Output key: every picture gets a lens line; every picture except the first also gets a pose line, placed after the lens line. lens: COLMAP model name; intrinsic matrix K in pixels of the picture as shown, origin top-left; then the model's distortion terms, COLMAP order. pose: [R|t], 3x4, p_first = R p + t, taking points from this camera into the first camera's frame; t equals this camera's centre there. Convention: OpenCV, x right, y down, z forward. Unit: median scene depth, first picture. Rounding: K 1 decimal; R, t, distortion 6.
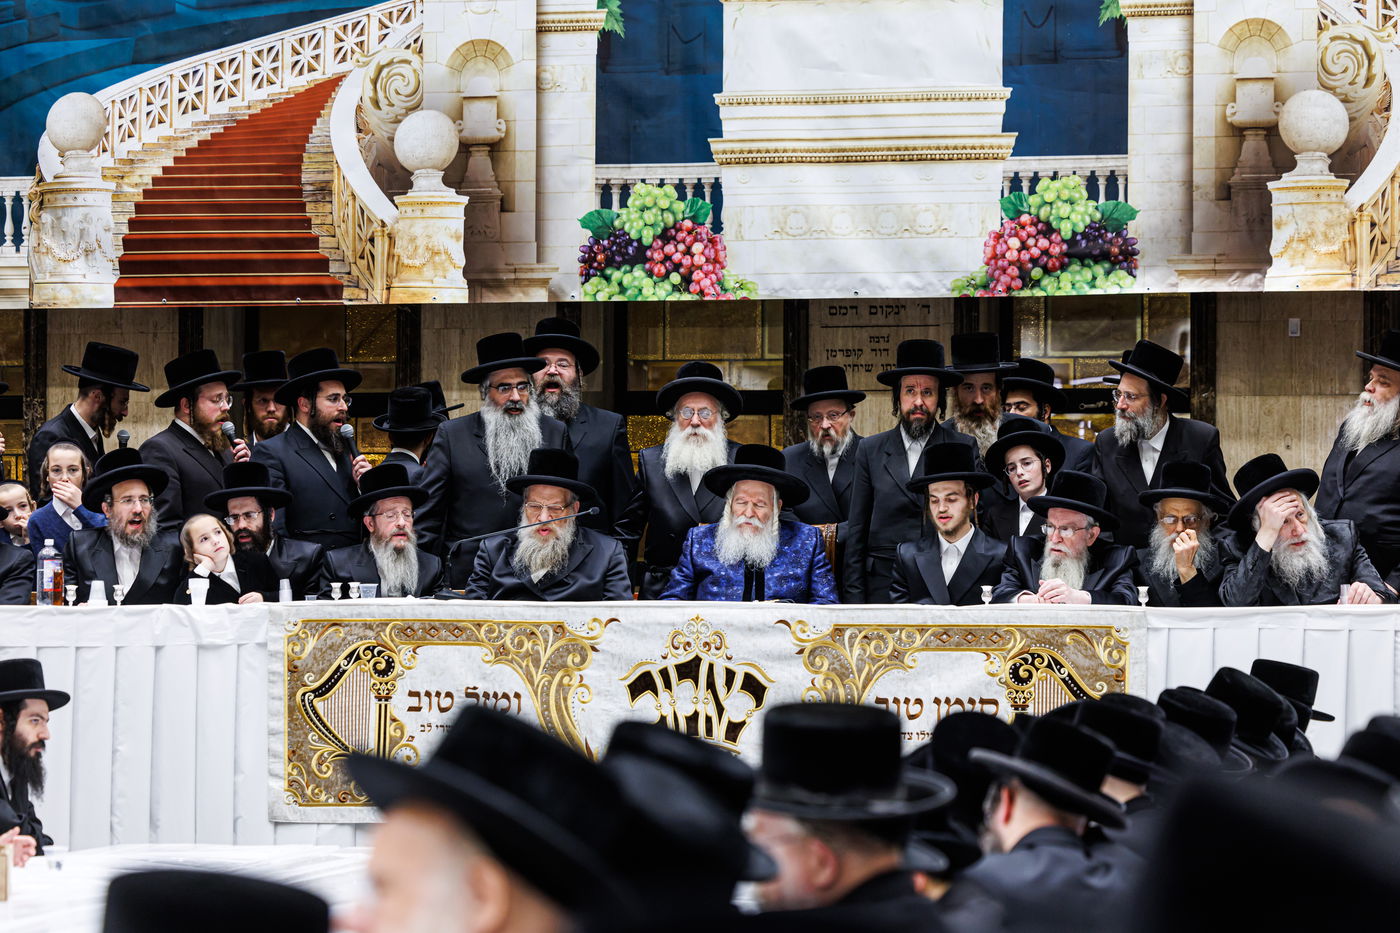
lens RADIAL K [[4089.0, 0, 700.0], [0, 4089.0, 466.5], [0, 0, 1]] dist [0.031038, -0.500321]
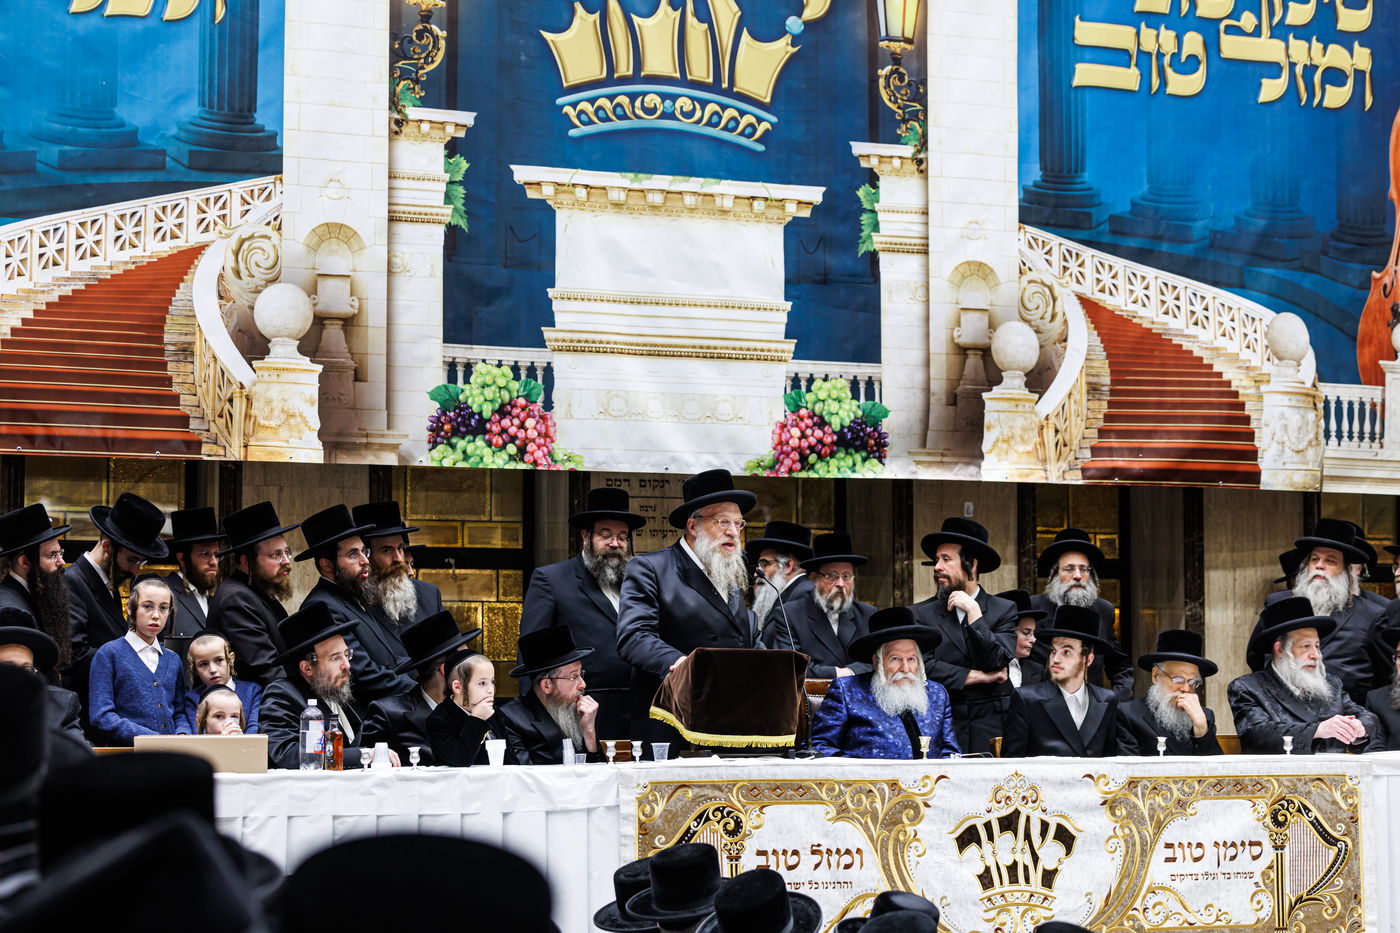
lens RADIAL K [[2670.9, 0, 700.0], [0, 2670.9, 466.5], [0, 0, 1]] dist [0.028862, -0.172488]
pose [[0.840150, 0.038626, 0.540977, -0.366846], [-0.015539, 0.998766, -0.047180, -0.007541], [-0.542132, 0.031231, 0.839713, 0.362513]]
